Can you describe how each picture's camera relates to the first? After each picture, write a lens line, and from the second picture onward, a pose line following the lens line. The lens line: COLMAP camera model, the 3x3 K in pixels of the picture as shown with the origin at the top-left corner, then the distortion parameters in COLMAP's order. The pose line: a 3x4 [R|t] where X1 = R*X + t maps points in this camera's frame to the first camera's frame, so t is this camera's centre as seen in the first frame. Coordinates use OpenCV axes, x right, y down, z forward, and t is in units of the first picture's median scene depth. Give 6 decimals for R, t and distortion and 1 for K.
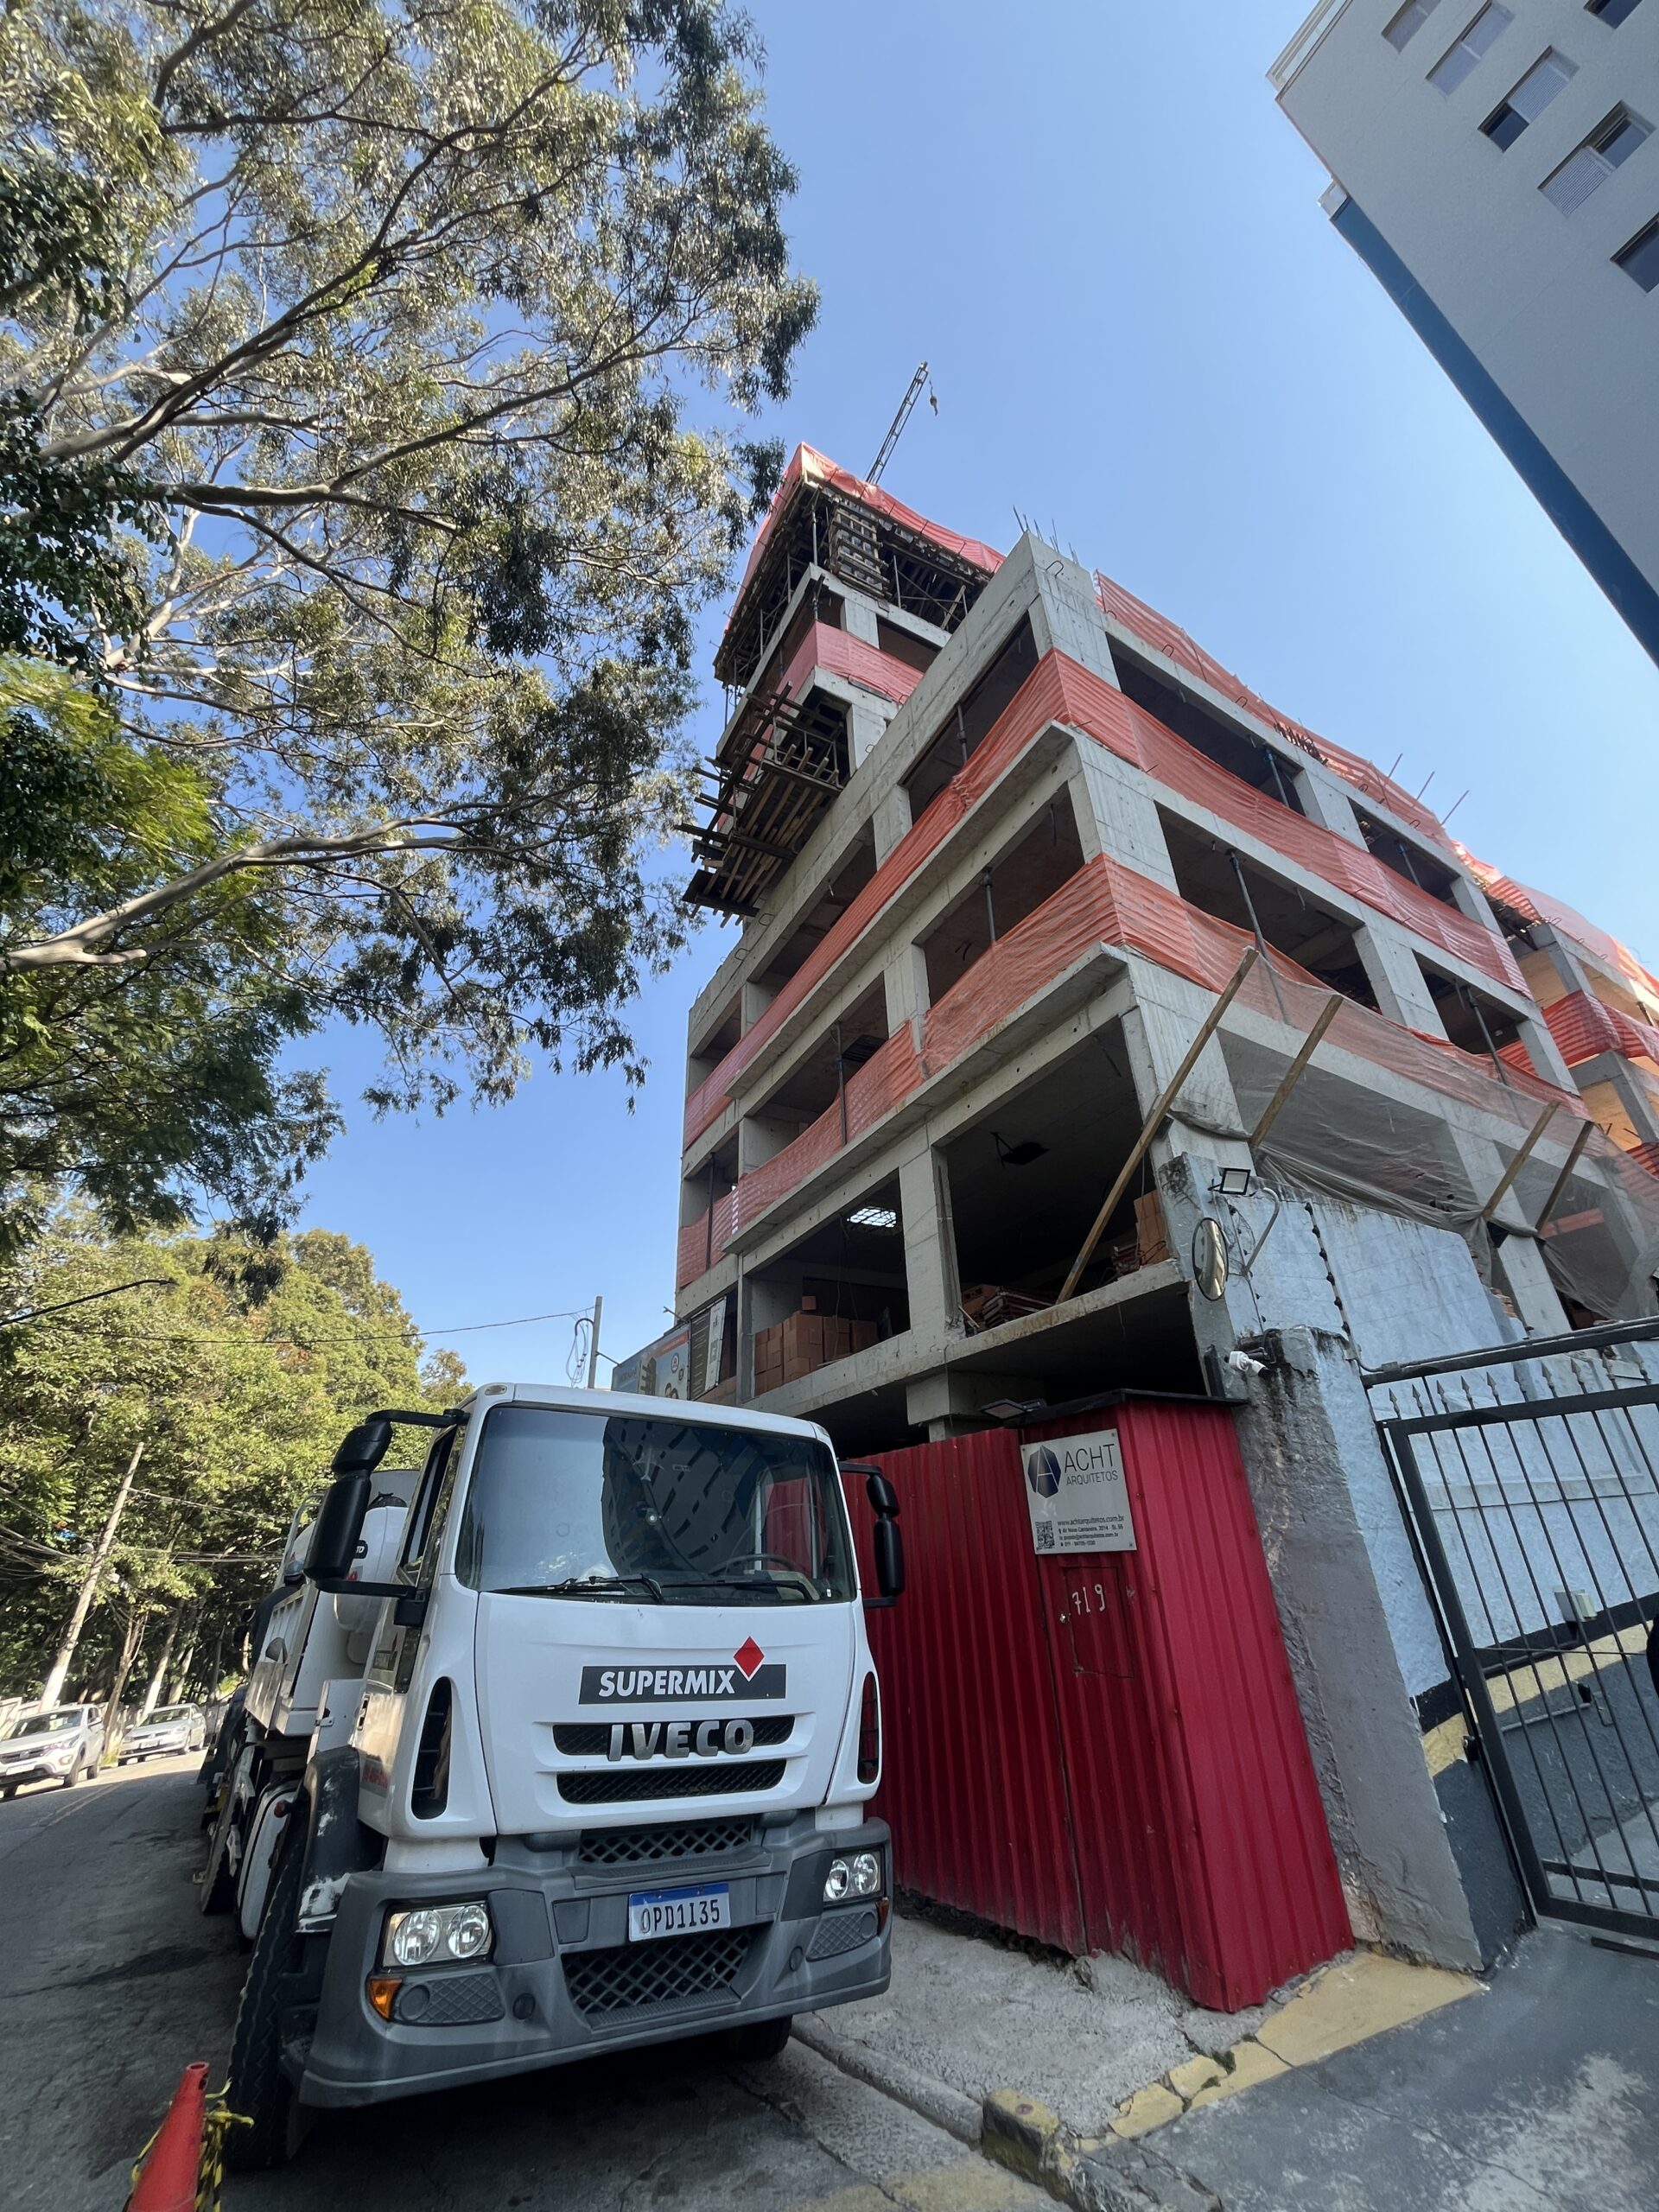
lens RADIAL K [[891.0, 0, 829.5], [0, 891.0, 1106.0], [0, 0, 1]] dist [-0.000822, -0.000081]
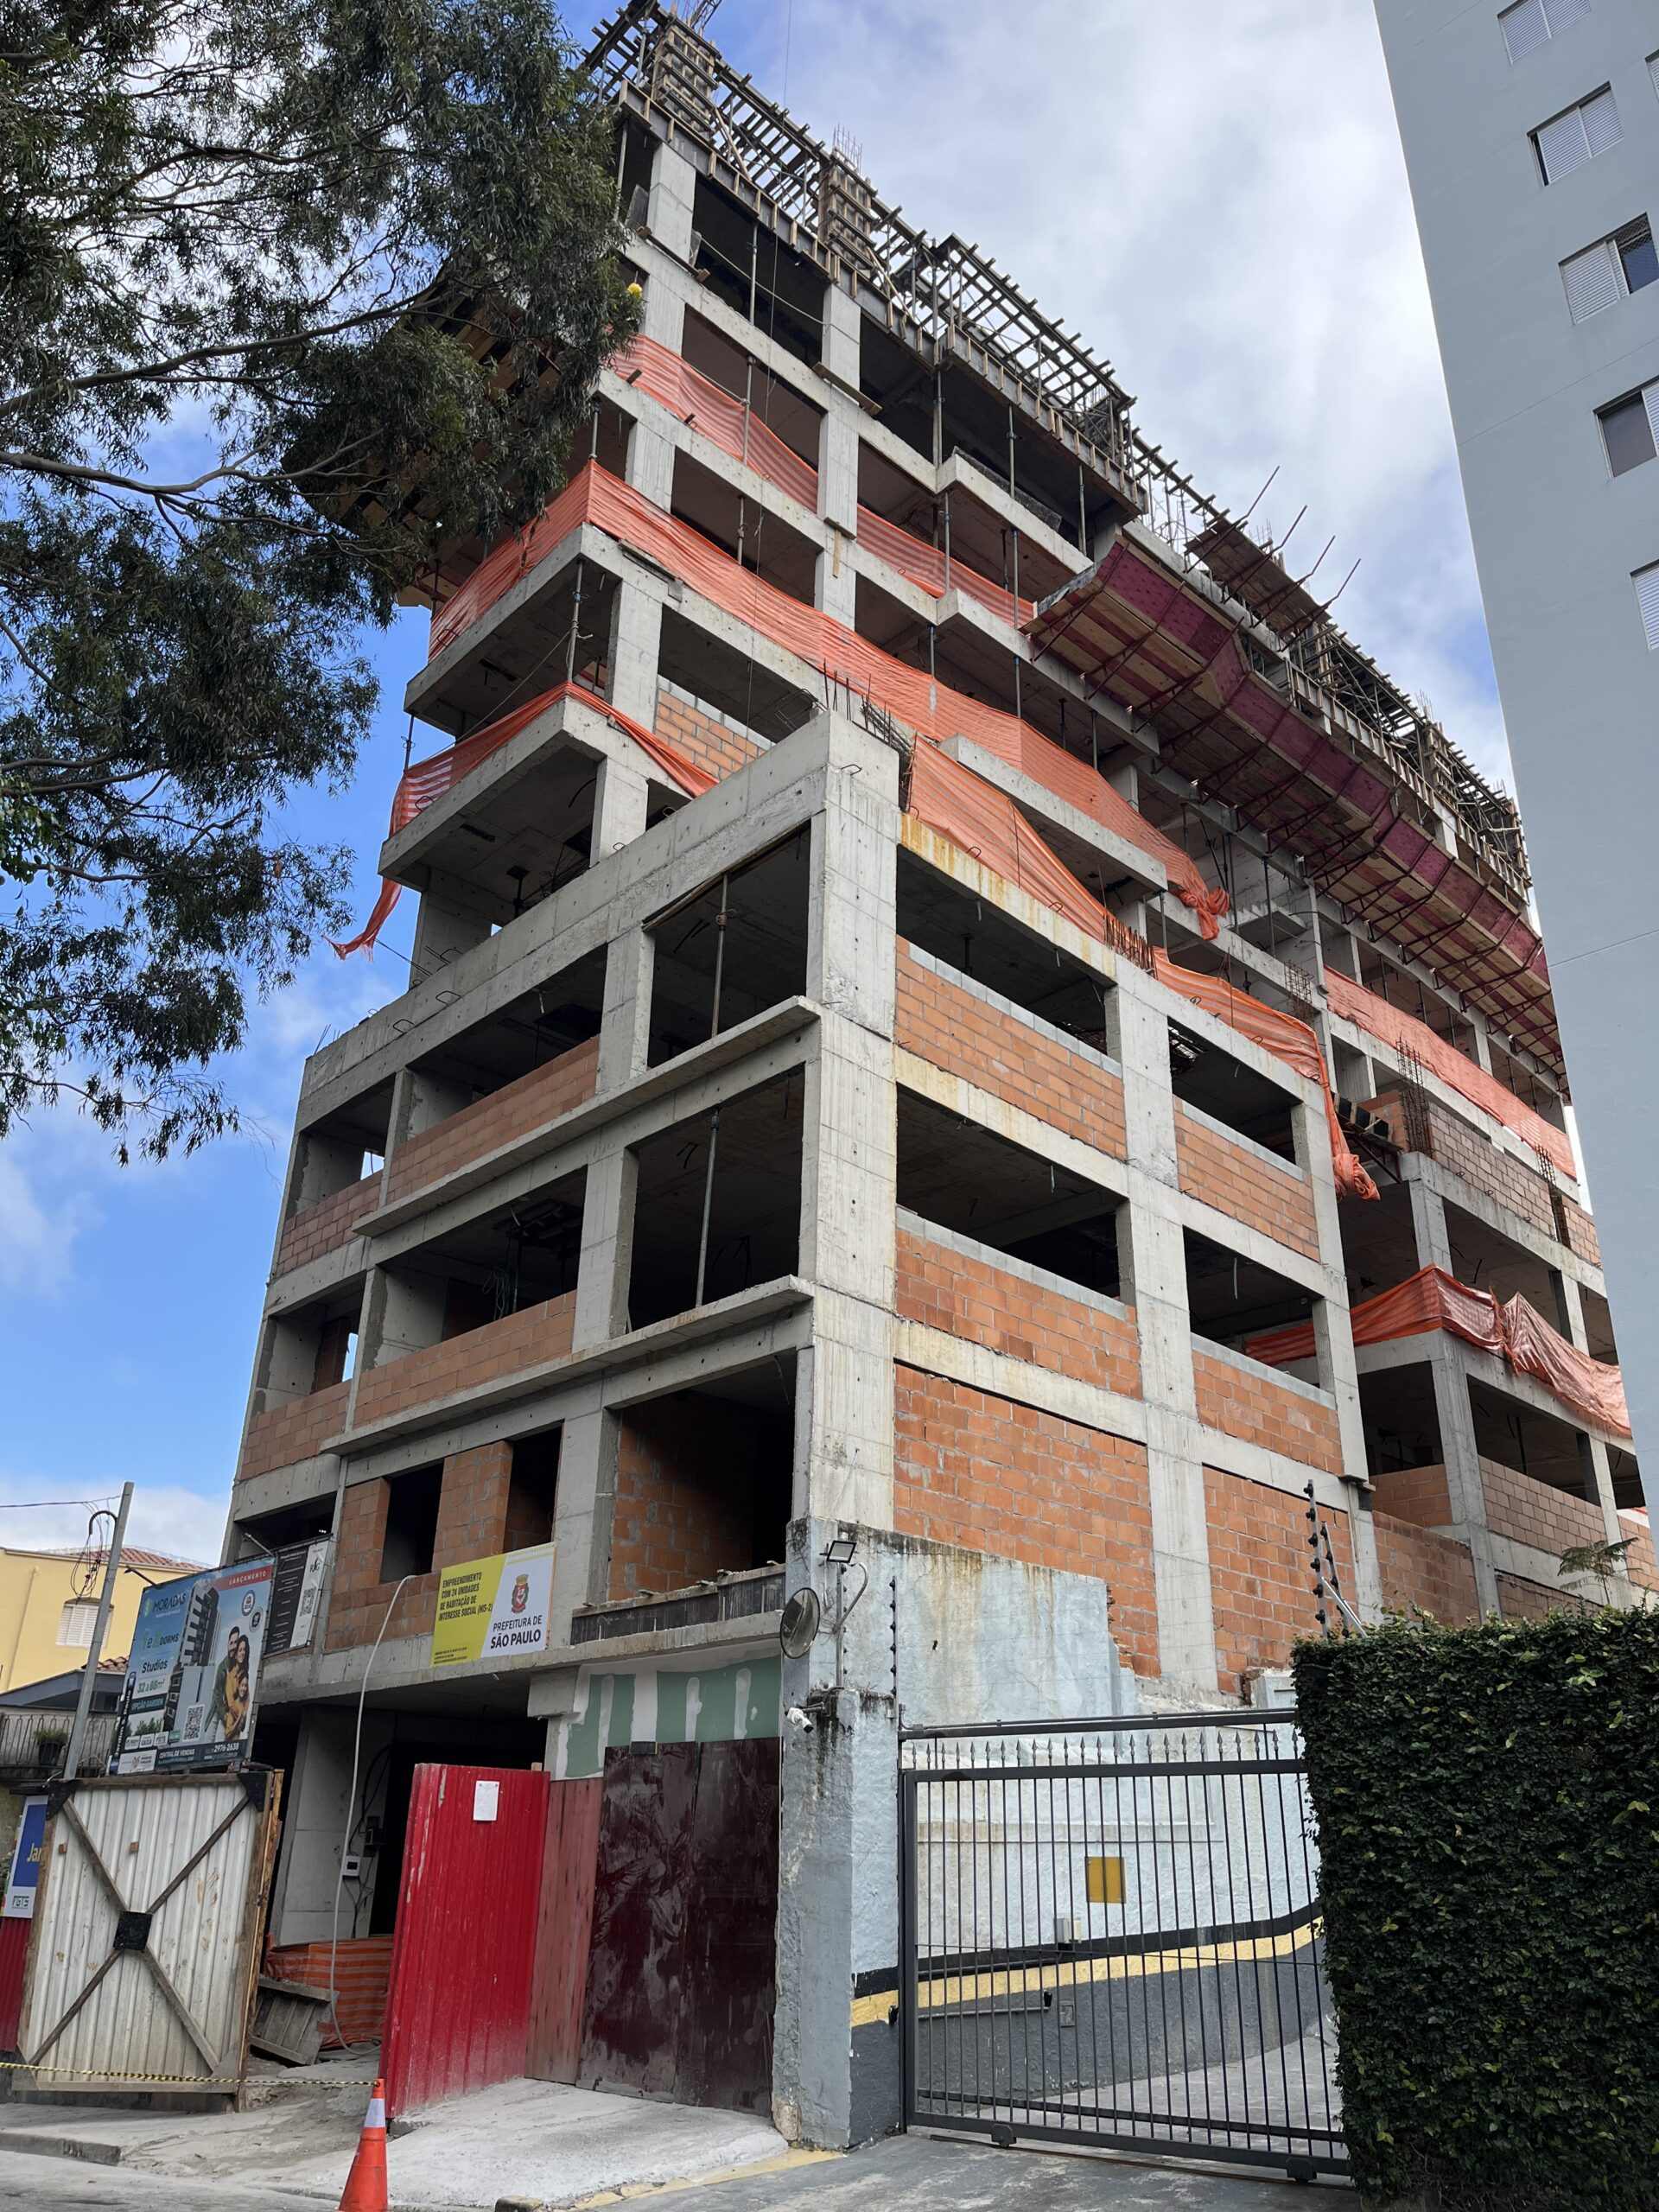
lens RADIAL K [[1723.4, 0, 829.5], [0, 1723.4, 1106.0], [0, 0, 1]] dist [0.048677, -0.041500]
pose [[0.967144, 0.154084, 0.202216, -0.113471], [-0.164041, 0.985890, 0.033336, -0.617058], [-0.194226, -0.065412, 0.978774, -1.277116]]
